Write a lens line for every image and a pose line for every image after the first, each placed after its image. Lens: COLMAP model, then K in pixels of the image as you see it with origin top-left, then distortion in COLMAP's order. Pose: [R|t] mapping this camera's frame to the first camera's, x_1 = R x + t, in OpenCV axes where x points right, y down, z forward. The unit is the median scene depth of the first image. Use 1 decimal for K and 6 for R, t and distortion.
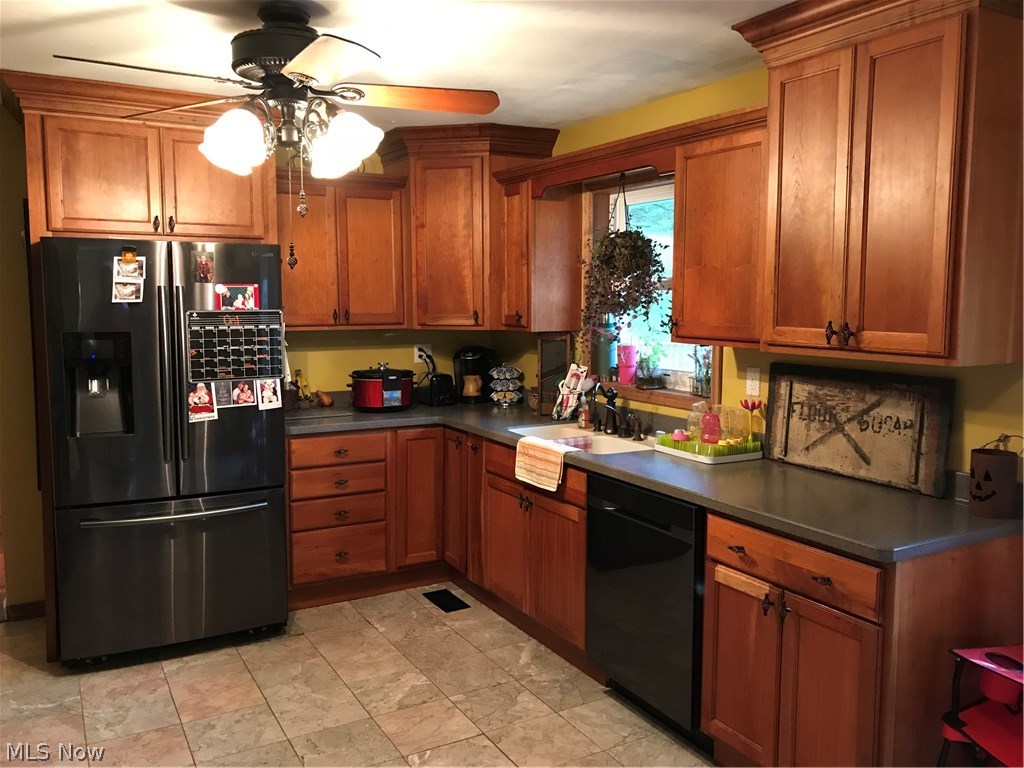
lens RADIAL K [[838.2, 0, 513.3], [0, 838.2, 379.8], [0, 0, 1]] dist [0.022255, -0.028896]
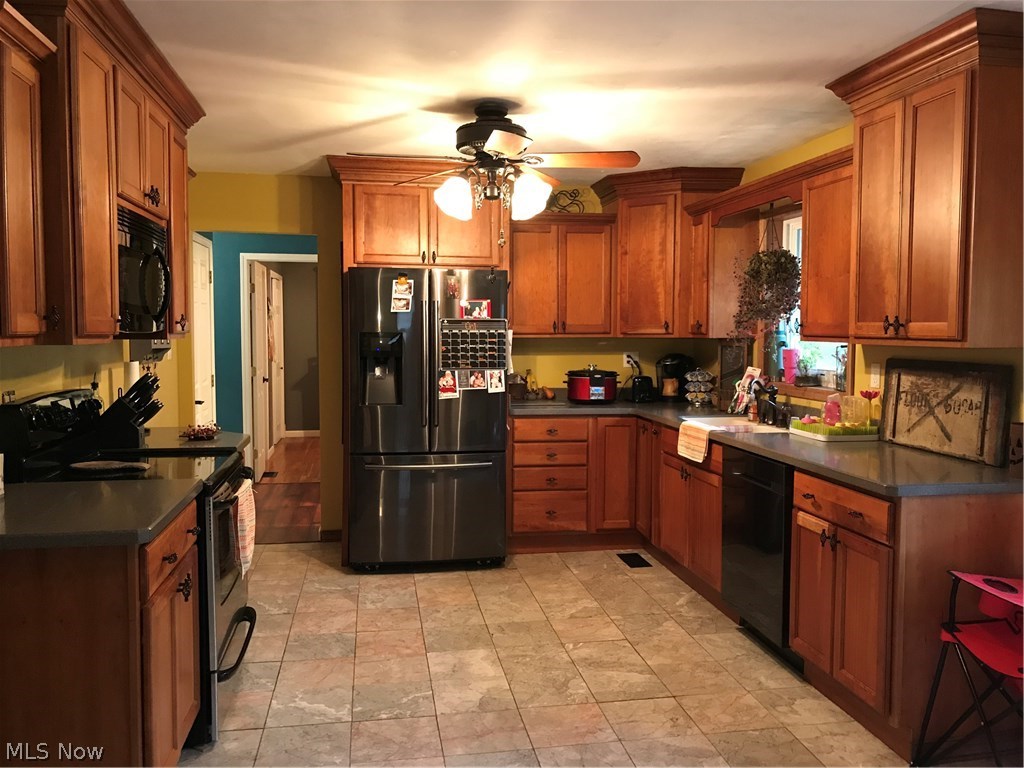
lens RADIAL K [[838.2, 0, 514.3], [0, 838.2, 379.4], [0, 0, 1]] dist [0.022255, -0.028896]
pose [[0.939567, 0.022028, -0.341656, 0.207162], [-0.035931, 0.998761, -0.034419, 0.063489], [0.340475, 0.044615, 0.939195, -0.257427]]
